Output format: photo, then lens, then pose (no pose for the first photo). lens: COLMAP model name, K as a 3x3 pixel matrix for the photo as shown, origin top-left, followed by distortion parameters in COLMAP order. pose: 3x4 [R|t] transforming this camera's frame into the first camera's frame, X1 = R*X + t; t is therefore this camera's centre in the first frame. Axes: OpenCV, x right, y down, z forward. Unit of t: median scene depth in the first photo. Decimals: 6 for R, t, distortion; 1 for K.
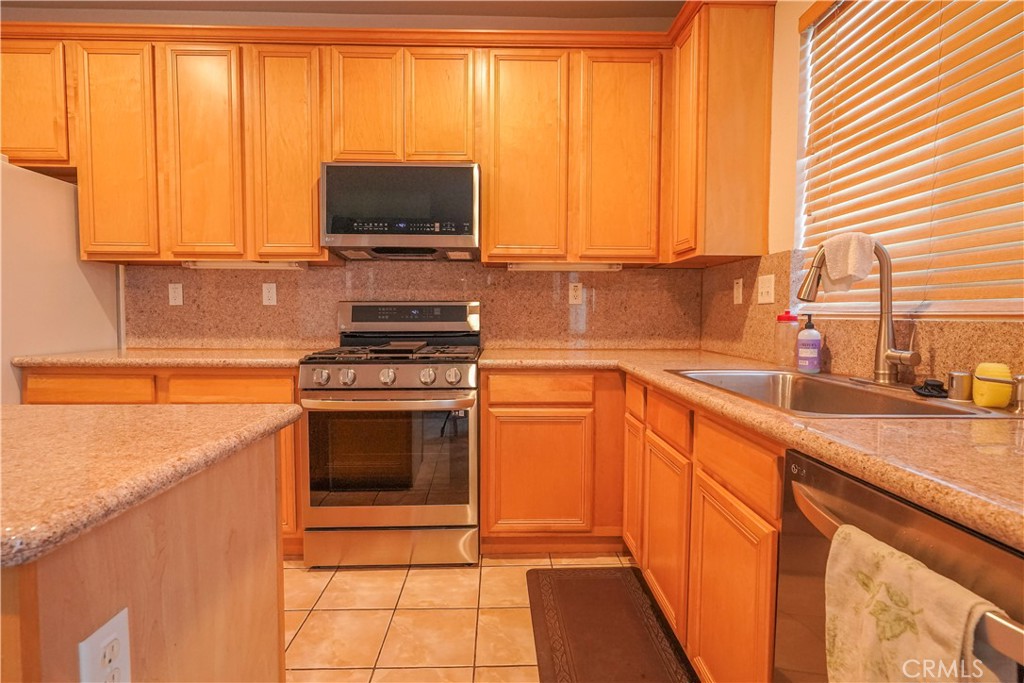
lens RADIAL K [[496.0, 0, 511.1], [0, 496.0, 337.4], [0, 0, 1]] dist [-0.012142, 0.007339]
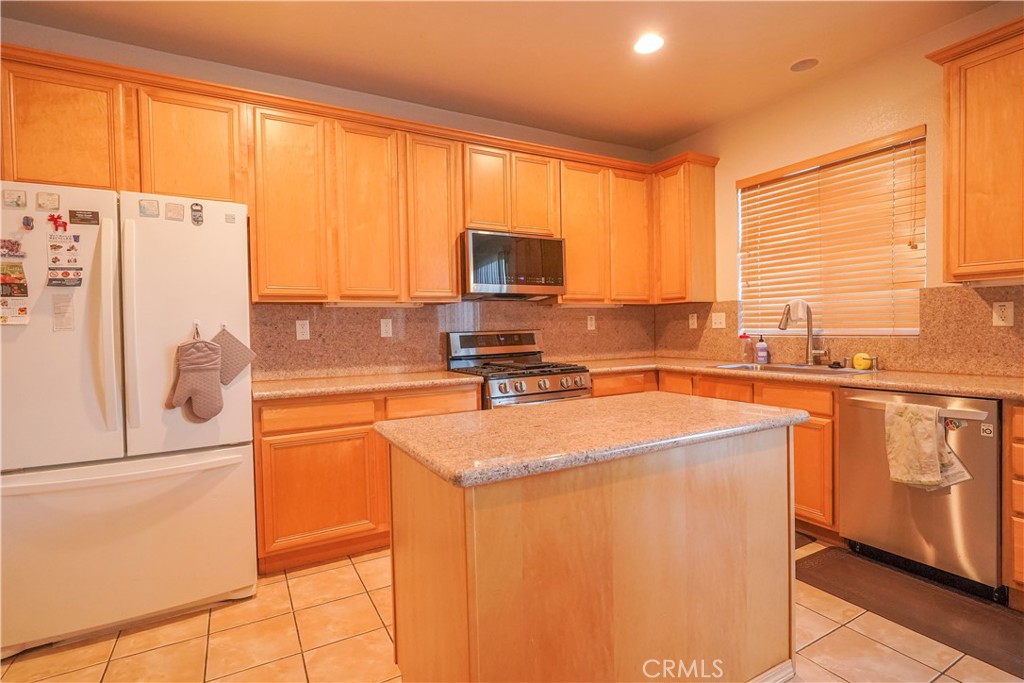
lens RADIAL K [[496.0, 0, 511.6], [0, 496.0, 337.5], [0, 0, 1]] dist [-0.012142, 0.007339]
pose [[0.885431, -0.031460, 0.463706, -0.890680], [0.045788, 0.998758, -0.019670, -0.030630], [-0.462511, 0.038648, 0.885771, -0.228901]]
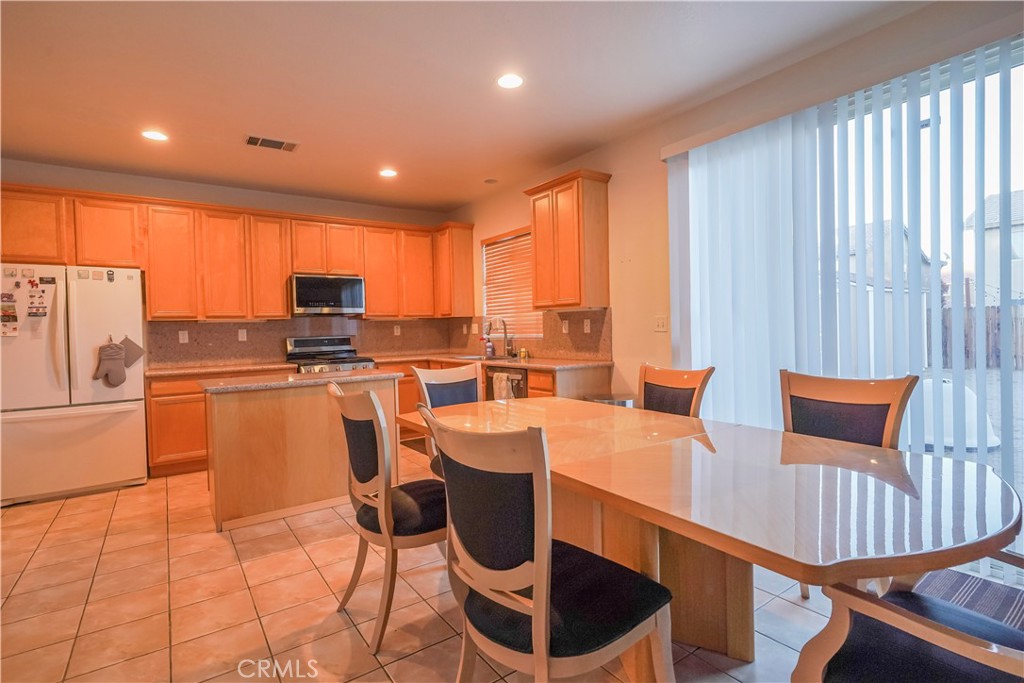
lens RADIAL K [[496.0, 0, 512.5], [0, 496.0, 337.5], [0, 0, 1]] dist [-0.012142, 0.007339]
pose [[0.831174, -0.034430, 0.554946, -0.778348], [0.054660, 0.998306, -0.019931, 0.017536], [-0.553320, 0.046900, 0.831648, -1.301058]]
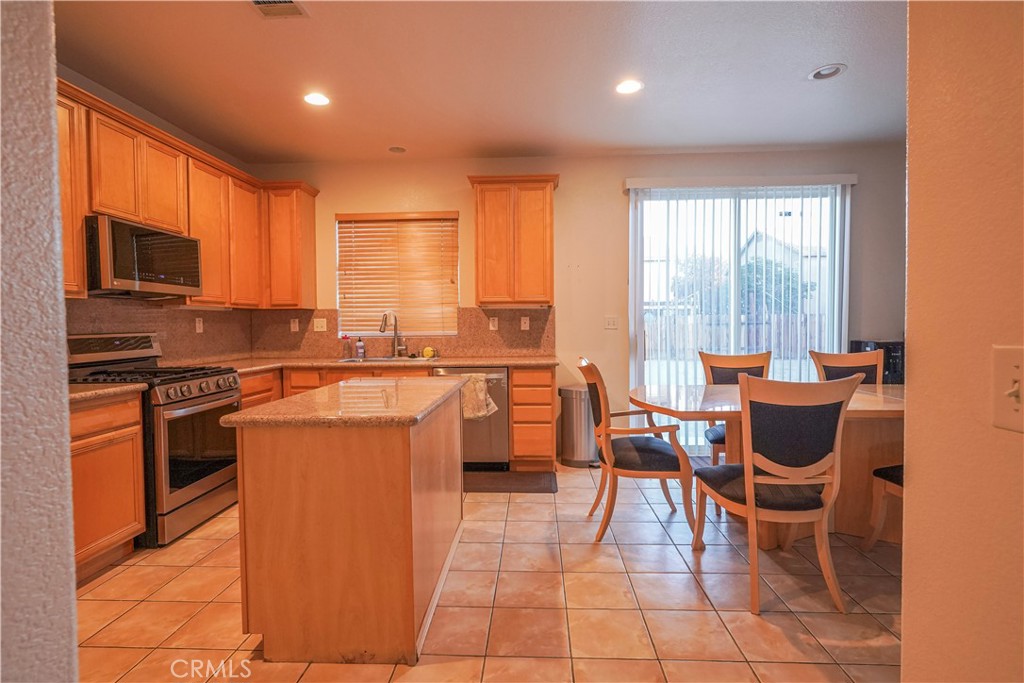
lens RADIAL K [[496.0, 0, 512.4], [0, 496.0, 337.5], [0, 0, 1]] dist [-0.012142, 0.007339]
pose [[0.075696, -0.031095, 0.996646, -1.432335], [0.056868, 0.998021, 0.026819, -0.046667], [-0.995508, 0.054647, 0.077314, -0.016146]]
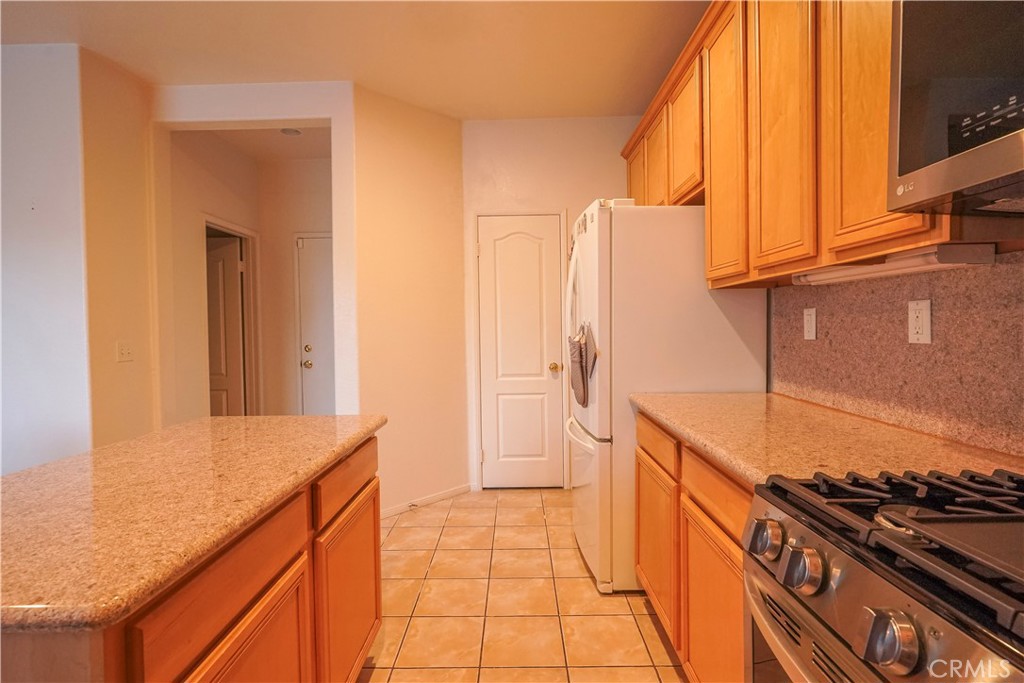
lens RADIAL K [[496.0, 0, 508.3], [0, 496.0, 337.5], [0, 0, 1]] dist [-0.012142, 0.007339]
pose [[-0.042914, 0.019135, -0.998896, 0.030814], [-0.031983, 0.999278, 0.020517, -0.078819], [0.998567, 0.032828, -0.042271, 0.697033]]
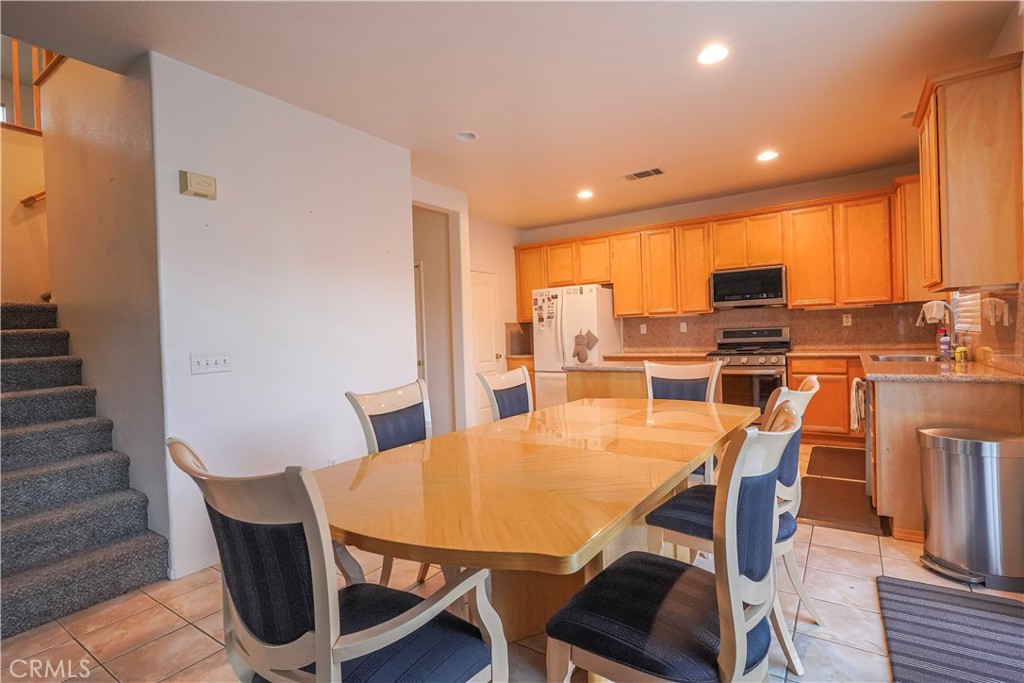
lens RADIAL K [[496.0, 0, 510.3], [0, 496.0, 338.5], [0, 0, 1]] dist [-0.012142, 0.007339]
pose [[0.808904, -0.028250, -0.587261, 0.226782], [0.012750, 0.999453, -0.030516, 0.026579], [0.587802, 0.017197, 0.808822, -1.477771]]
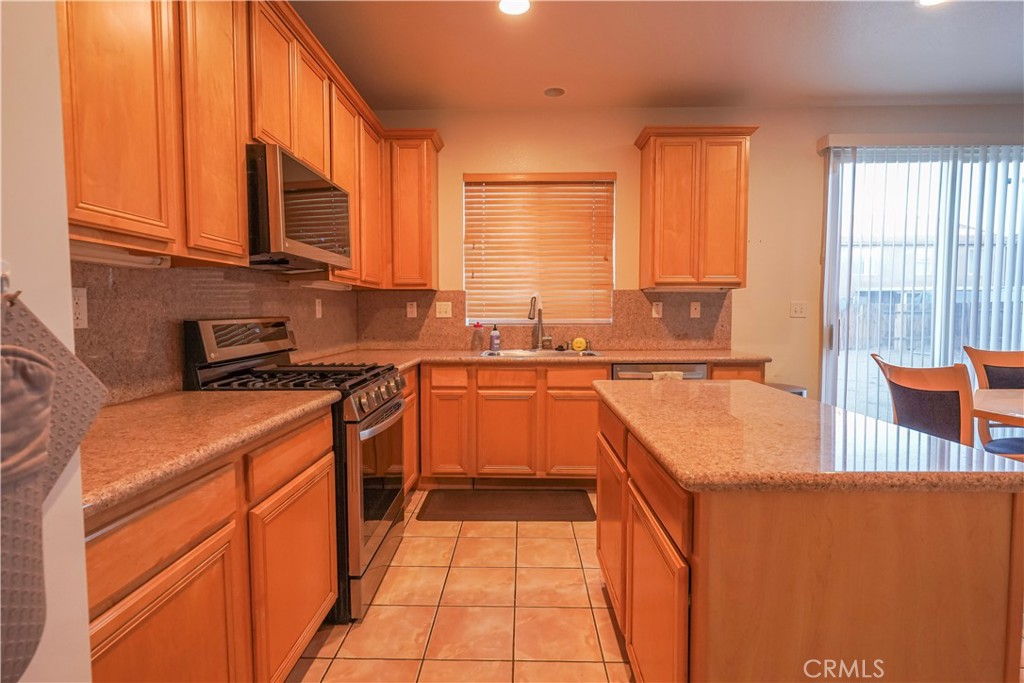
lens RADIAL K [[496.0, 0, 510.9], [0, 496.0, 336.9], [0, 0, 1]] dist [-0.012142, 0.007339]
pose [[0.050551, -0.053286, 0.997299, -1.134350], [0.048918, 0.997509, 0.050817, -0.069658], [-0.997523, 0.046217, 0.053032, 0.588460]]
